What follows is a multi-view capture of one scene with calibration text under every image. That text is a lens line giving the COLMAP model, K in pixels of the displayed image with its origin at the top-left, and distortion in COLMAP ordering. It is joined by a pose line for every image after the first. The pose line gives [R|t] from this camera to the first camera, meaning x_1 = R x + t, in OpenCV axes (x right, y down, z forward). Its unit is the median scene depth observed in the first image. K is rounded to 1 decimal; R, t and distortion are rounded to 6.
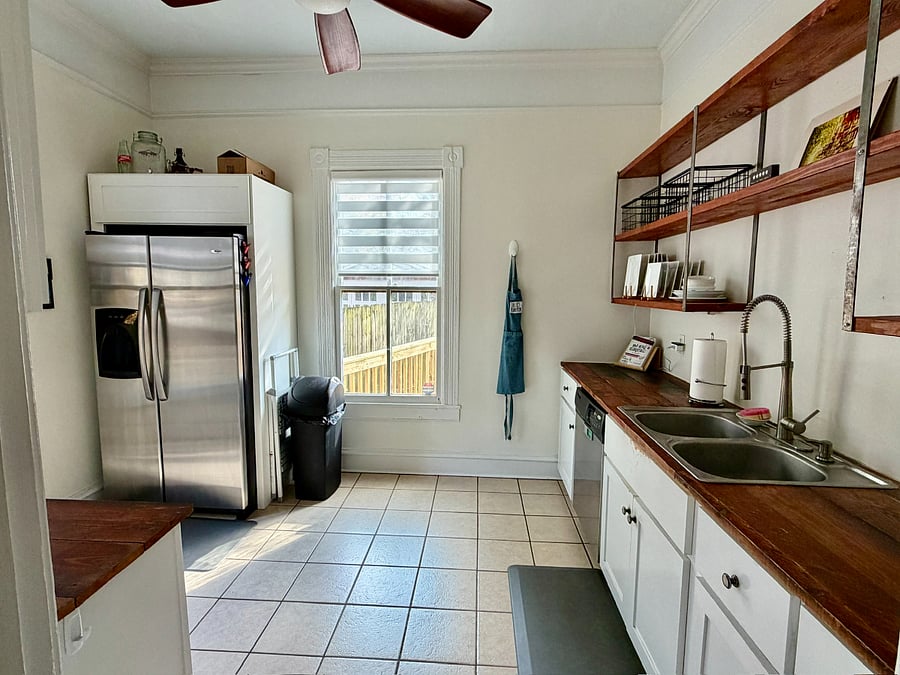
lens RADIAL K [[460.5, 0, 451.3], [0, 460.5, 335.7], [0, 0, 1]] dist [0.002256, -0.000233]
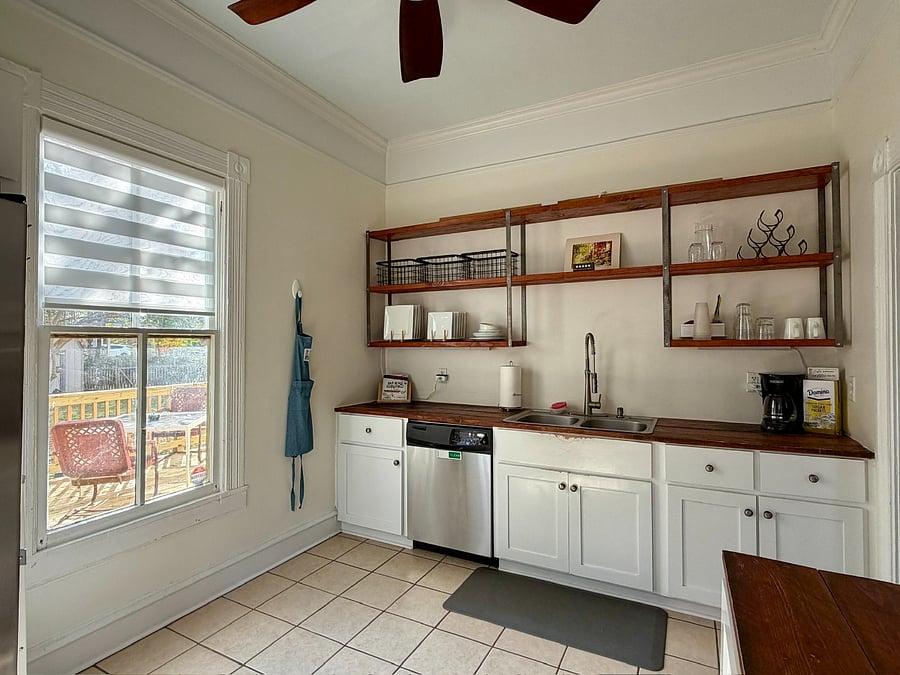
lens RADIAL K [[460.5, 0, 451.3], [0, 460.5, 335.7], [0, 0, 1]] dist [0.002256, -0.000233]
pose [[0.411430, 0.004131, 0.911432, -0.549727], [0.102613, 0.993422, -0.050823, -0.020719], [-0.905647, 0.114434, 0.408300, 0.361697]]
